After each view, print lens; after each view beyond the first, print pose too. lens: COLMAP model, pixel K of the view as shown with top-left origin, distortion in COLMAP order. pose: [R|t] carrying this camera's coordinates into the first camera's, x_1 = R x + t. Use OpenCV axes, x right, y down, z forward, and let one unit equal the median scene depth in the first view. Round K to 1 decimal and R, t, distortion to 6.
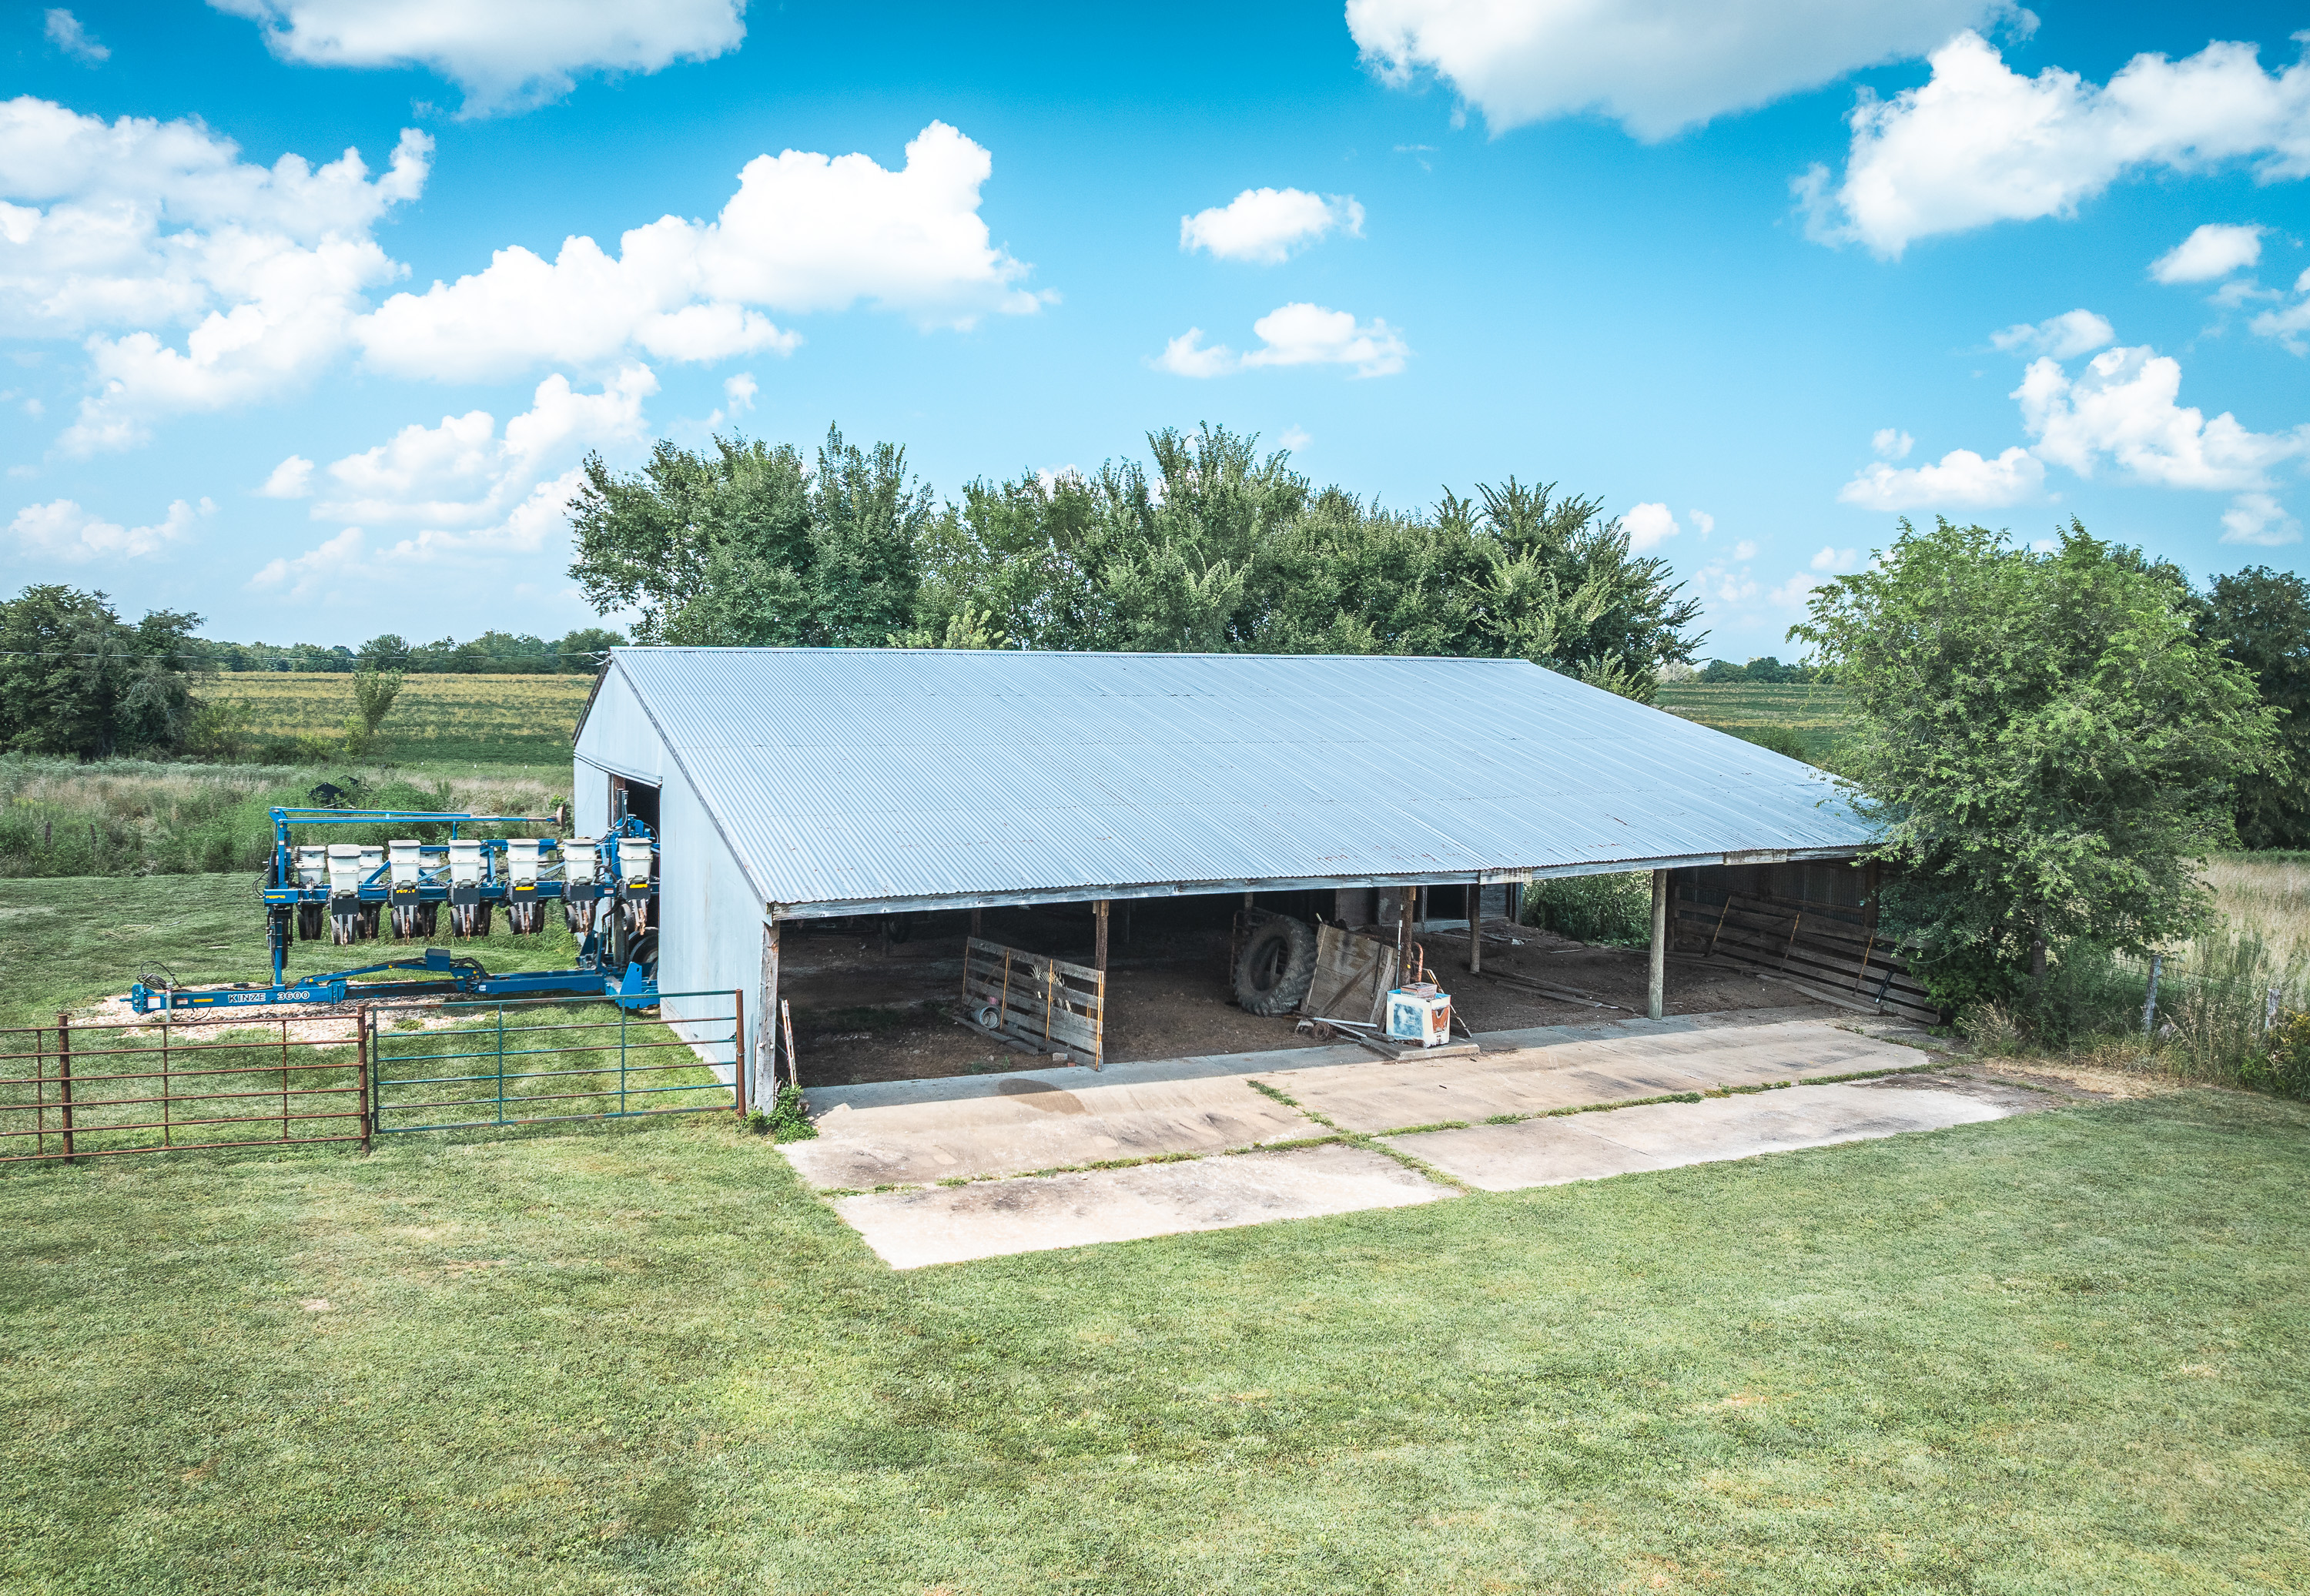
lens RADIAL K [[1846.8, 0, 950.7], [0, 1846.8, 798.6], [0, 0, 1]] dist [-0.056443, -0.003100]
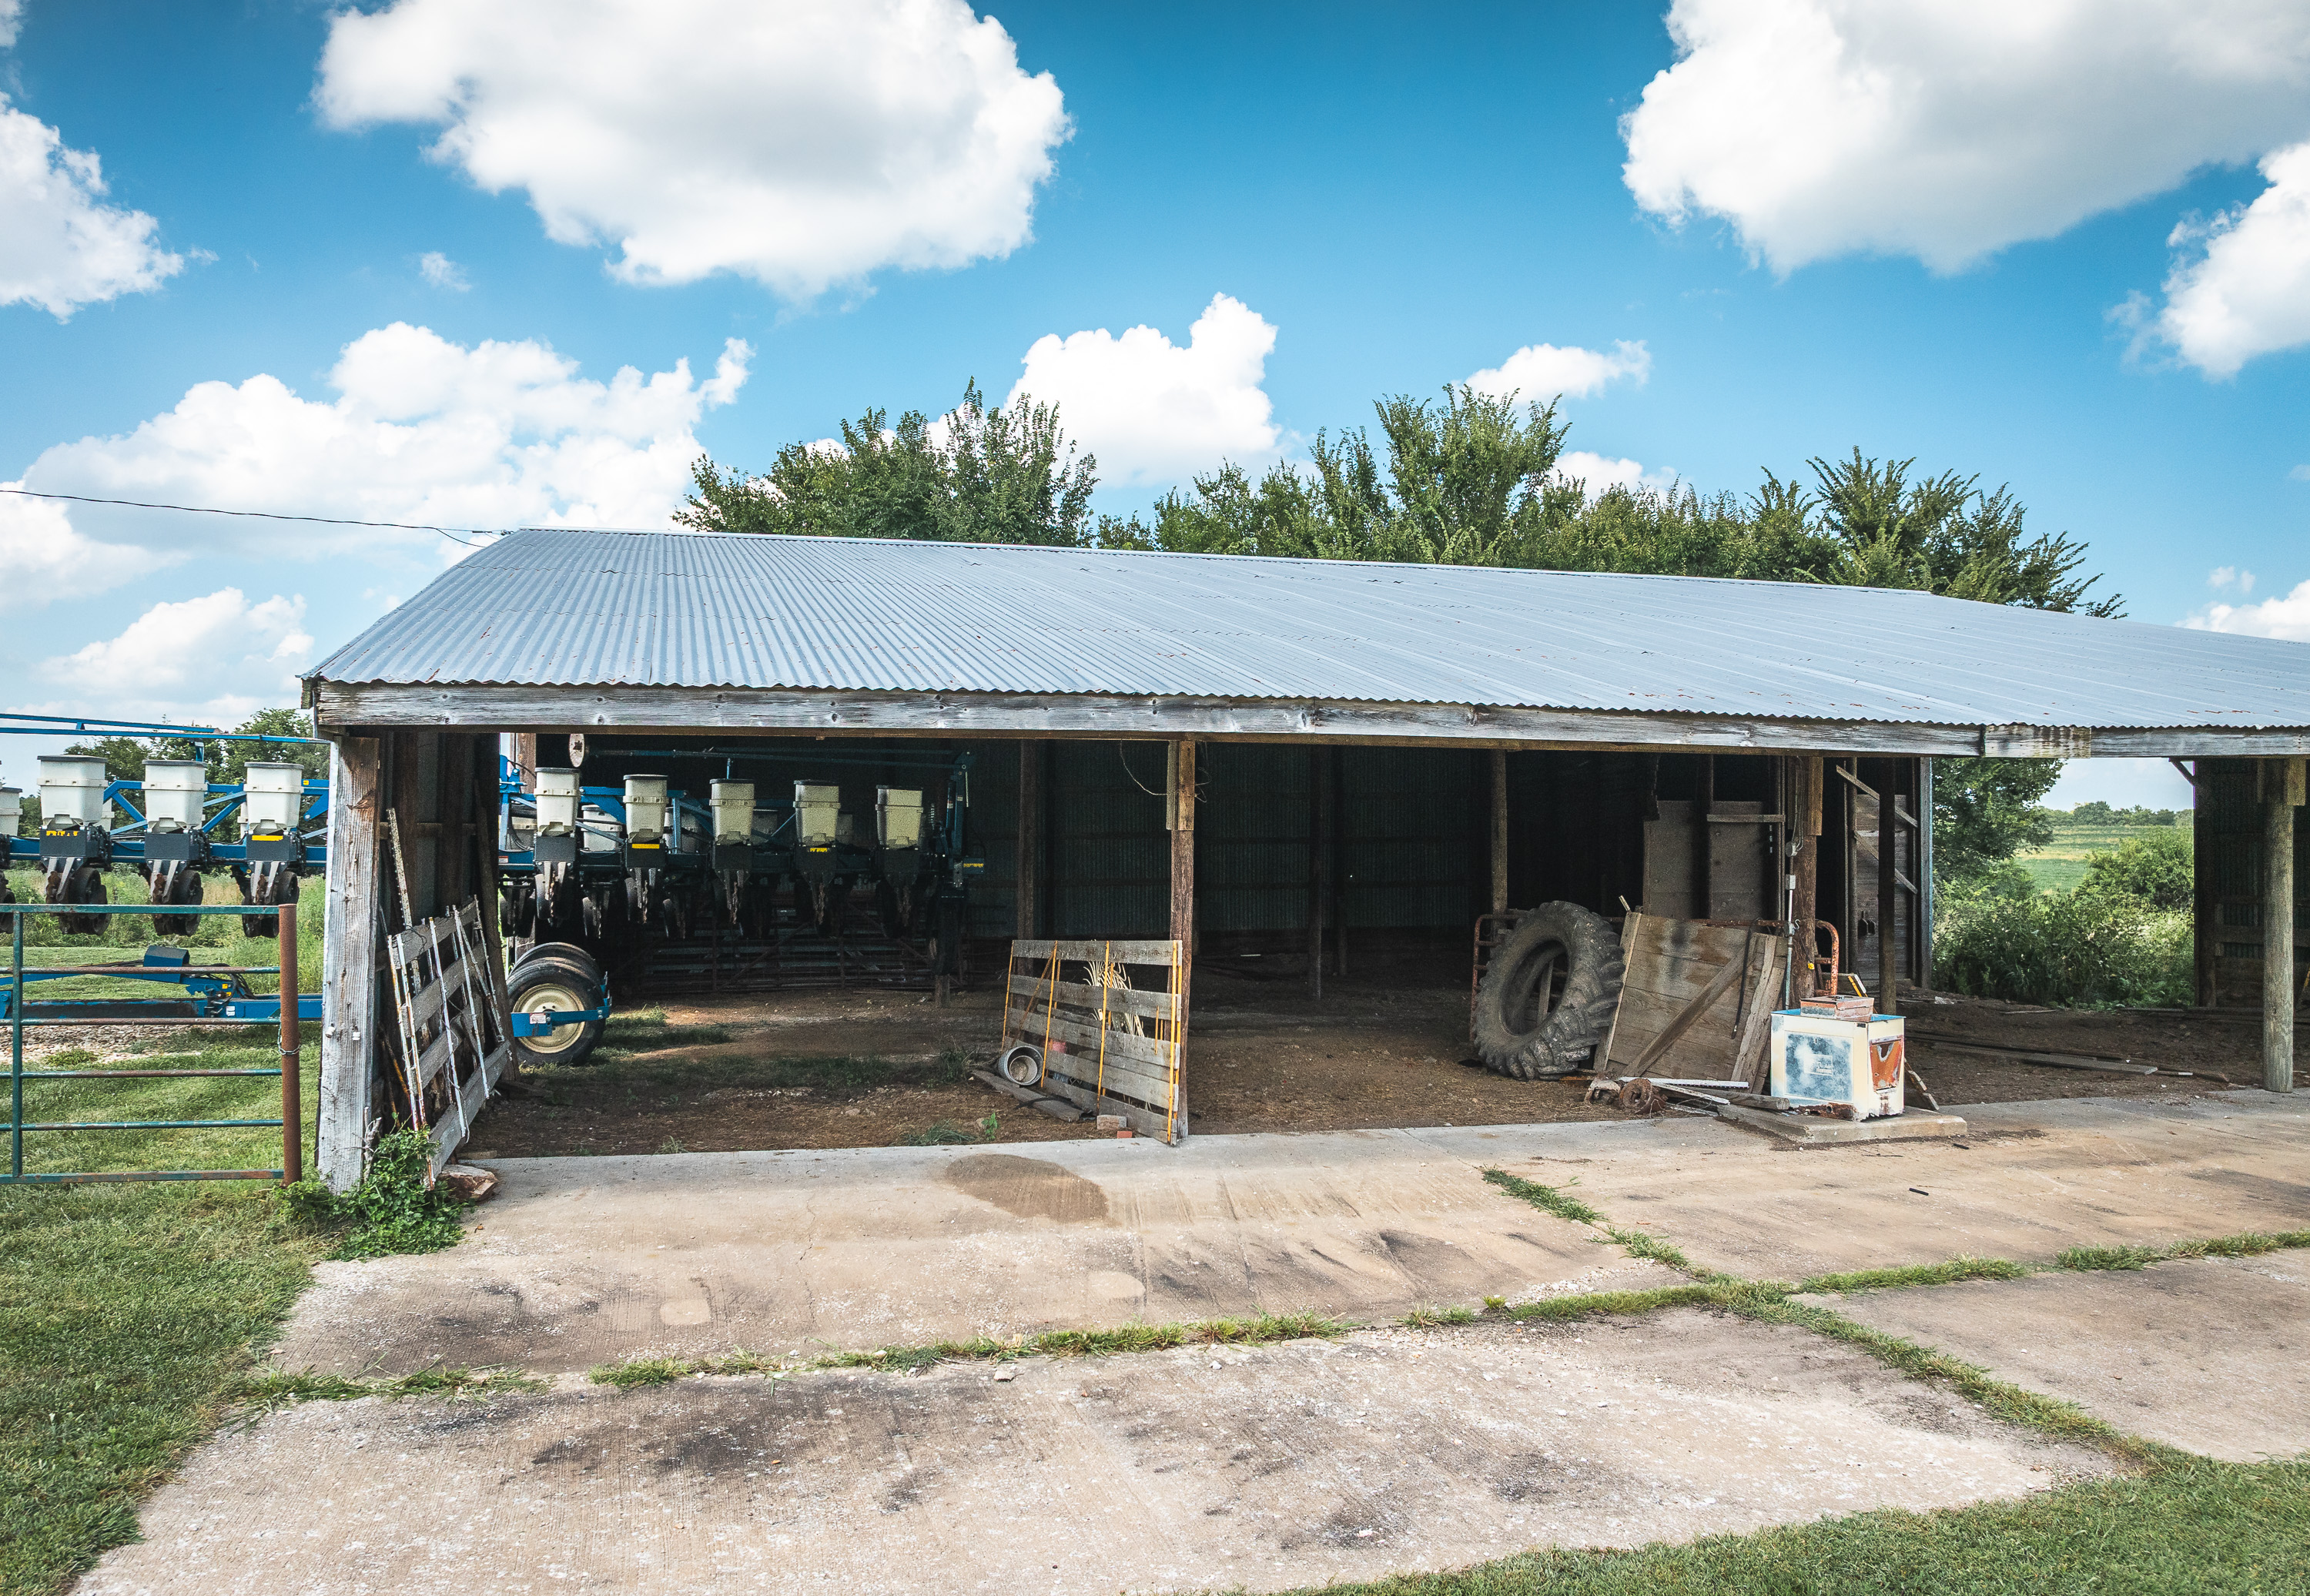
lens RADIAL K [[1846.8, 0, 950.7], [0, 1846.8, 798.6], [0, 0, 1]] dist [-0.056443, -0.003100]
pose [[0.989852, -0.002325, -0.142081, 0.085840], [-0.009739, 0.996405, -0.084162, 0.091671], [0.141765, 0.084691, 0.986271, 0.471202]]
